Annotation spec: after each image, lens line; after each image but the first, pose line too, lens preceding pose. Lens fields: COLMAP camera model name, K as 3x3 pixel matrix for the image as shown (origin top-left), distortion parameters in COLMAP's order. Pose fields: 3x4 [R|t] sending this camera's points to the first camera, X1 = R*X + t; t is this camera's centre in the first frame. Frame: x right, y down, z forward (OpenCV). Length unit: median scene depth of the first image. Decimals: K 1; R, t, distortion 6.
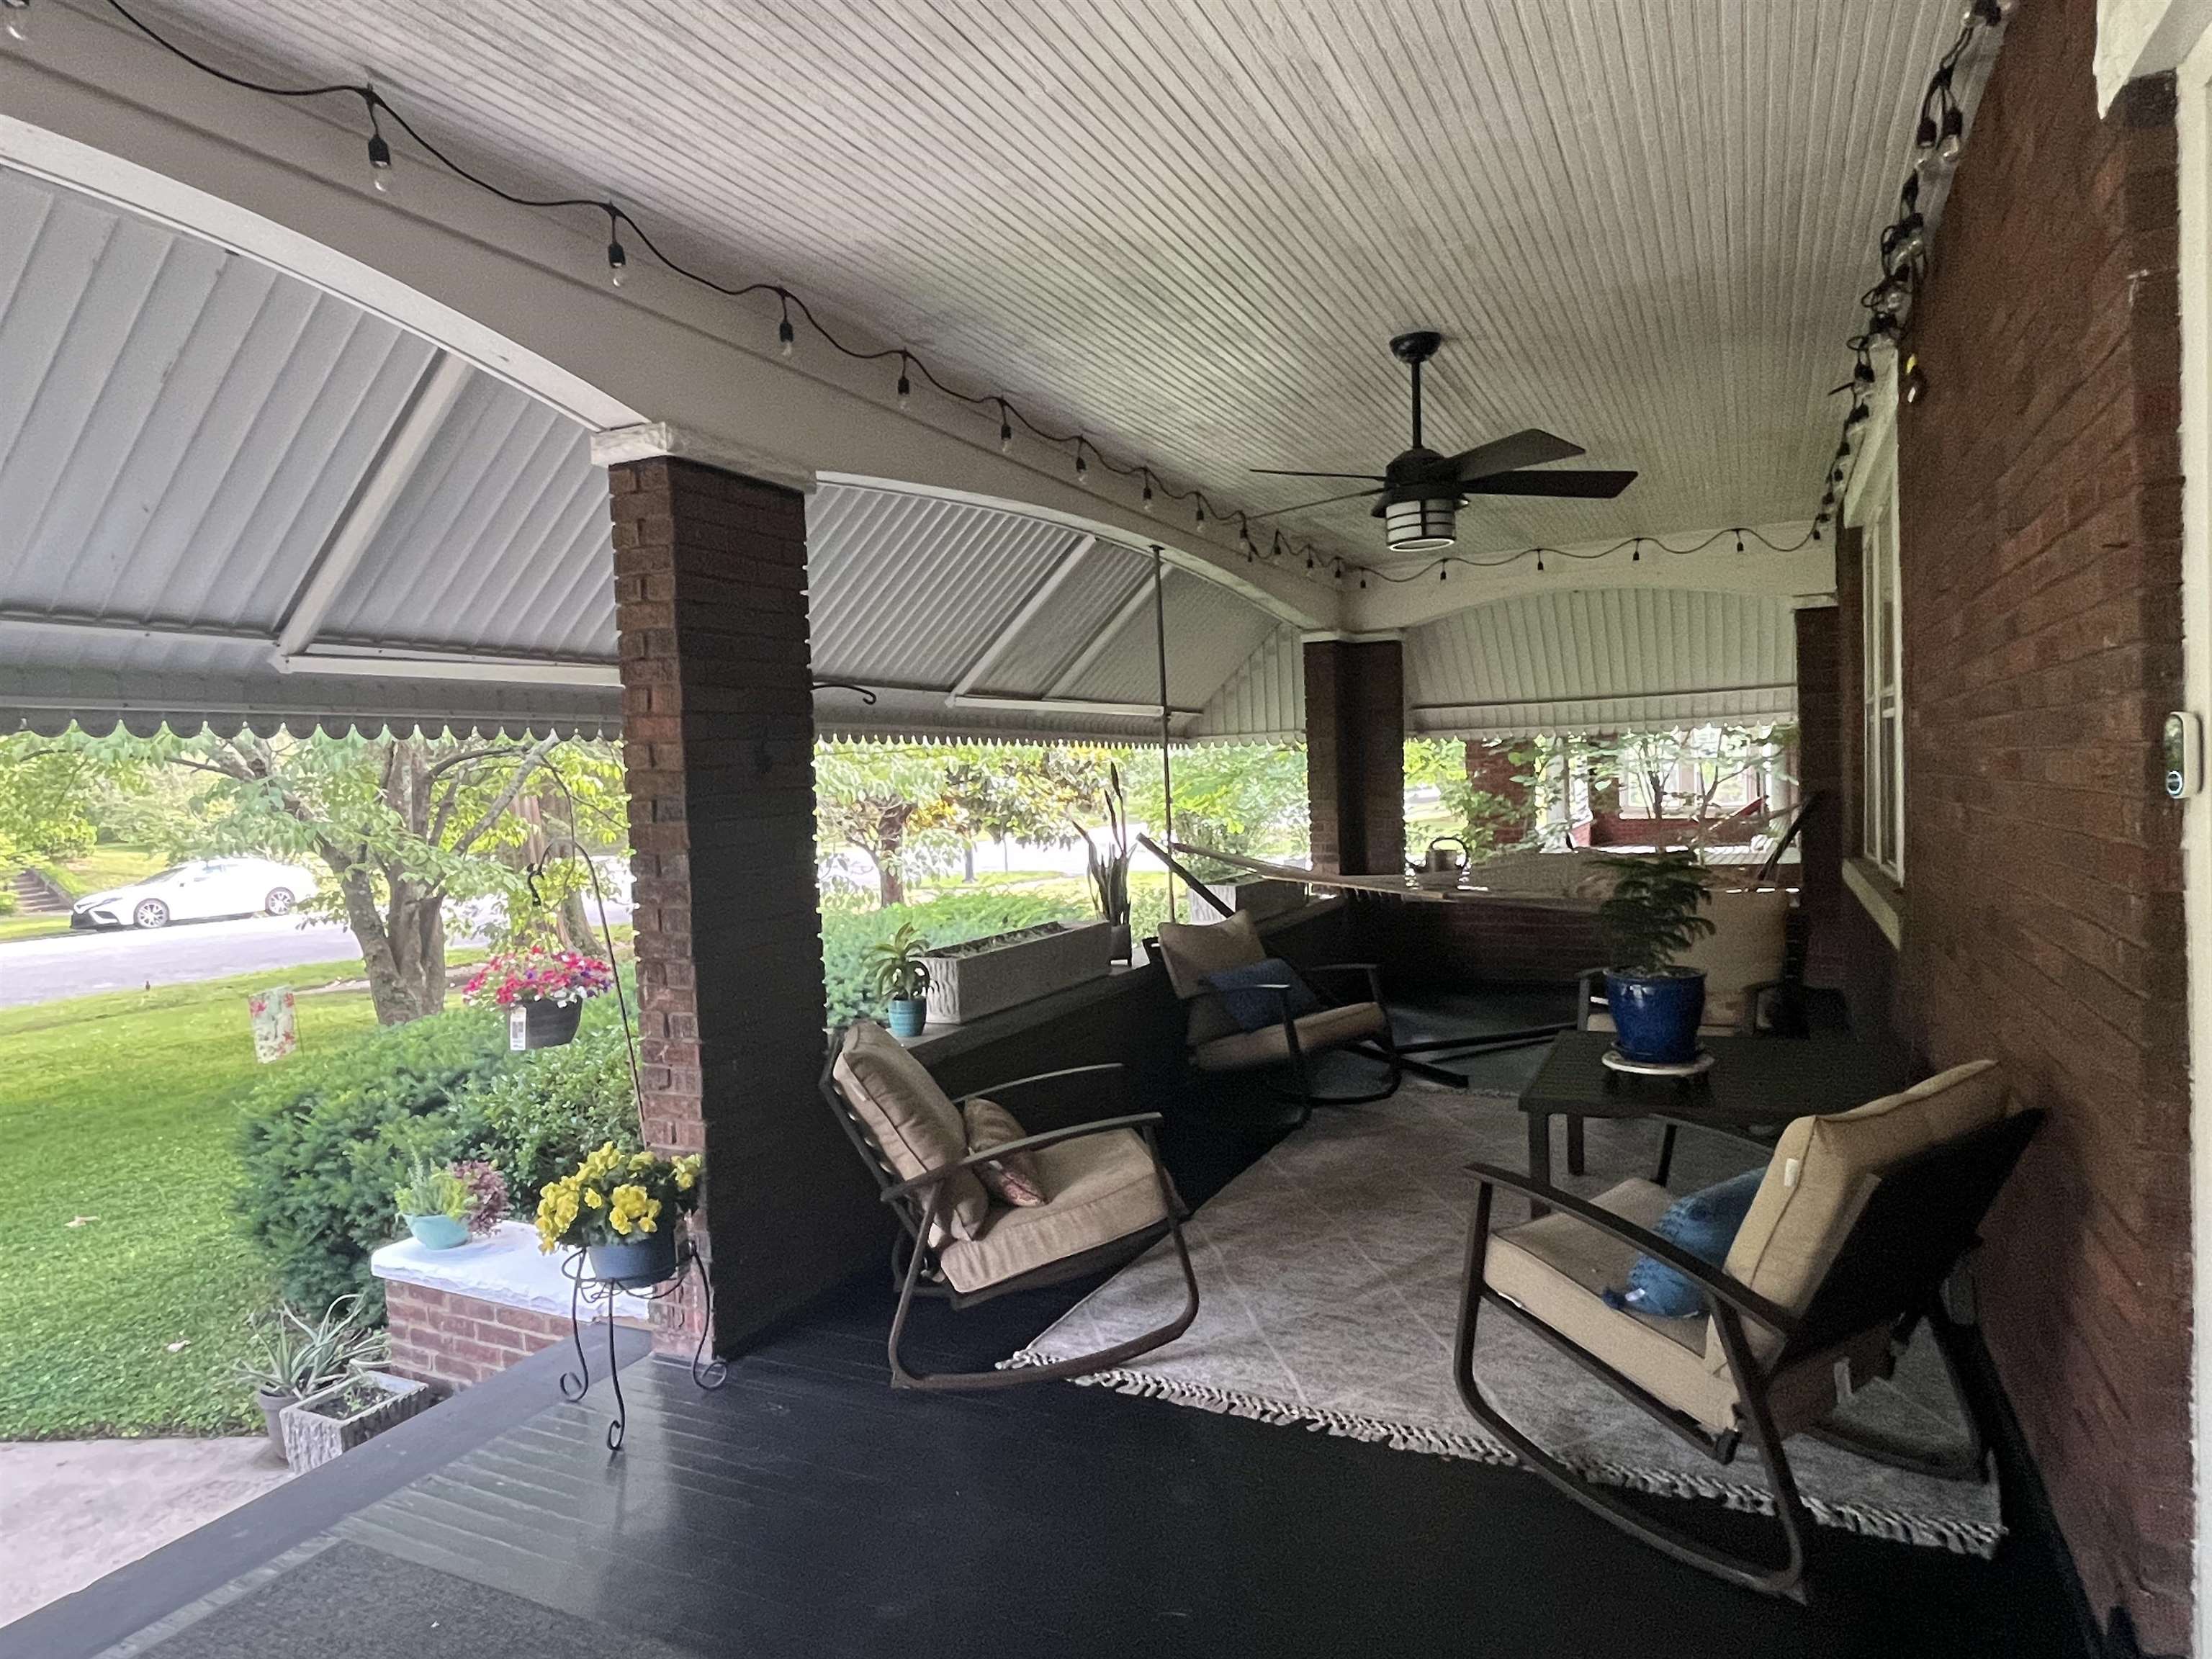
lens RADIAL K [[1304.4, 0, 1105.0], [0, 1304.4, 824.3], [0, 0, 1]] dist [-0.014819, -0.001204]
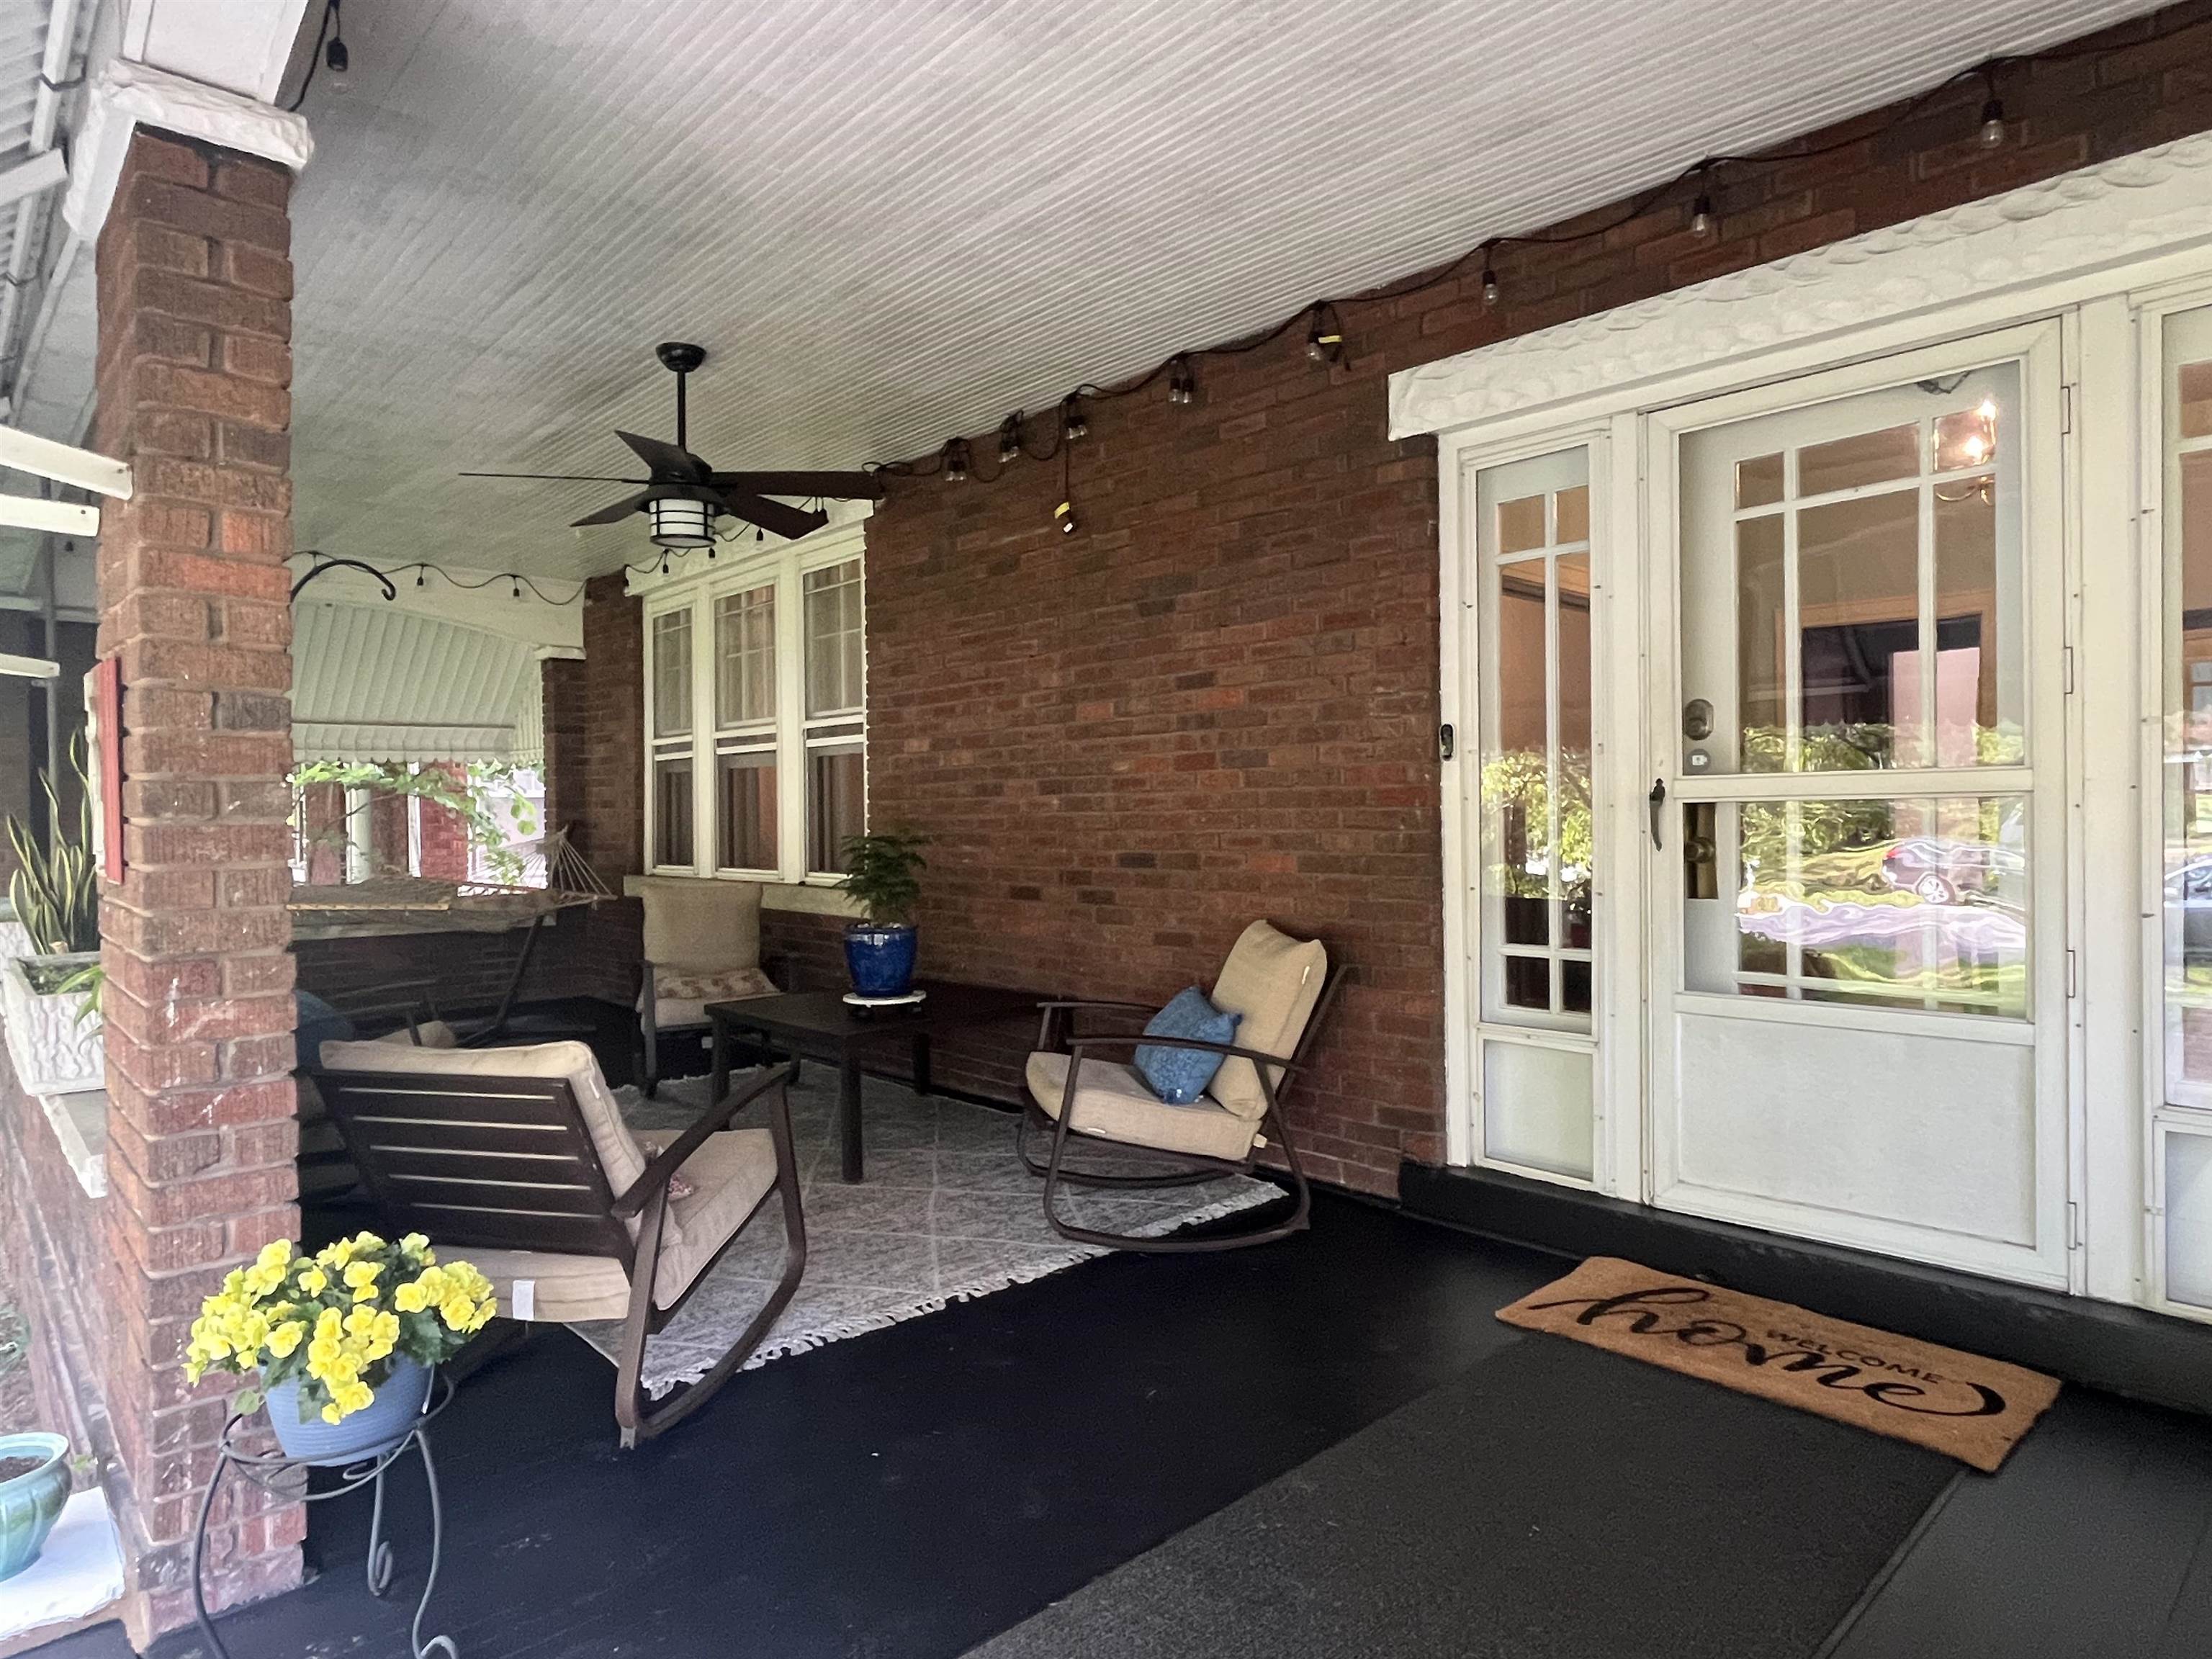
lens RADIAL K [[1304.4, 0, 1101.4], [0, 1304.4, 829.8], [0, 0, 1]] dist [-0.014819, -0.001204]
pose [[0.364214, 0.019644, 0.931108, -0.757724], [0.034680, 0.998798, -0.034638, 0.081461], [-0.930669, 0.044907, 0.363095, 0.389838]]
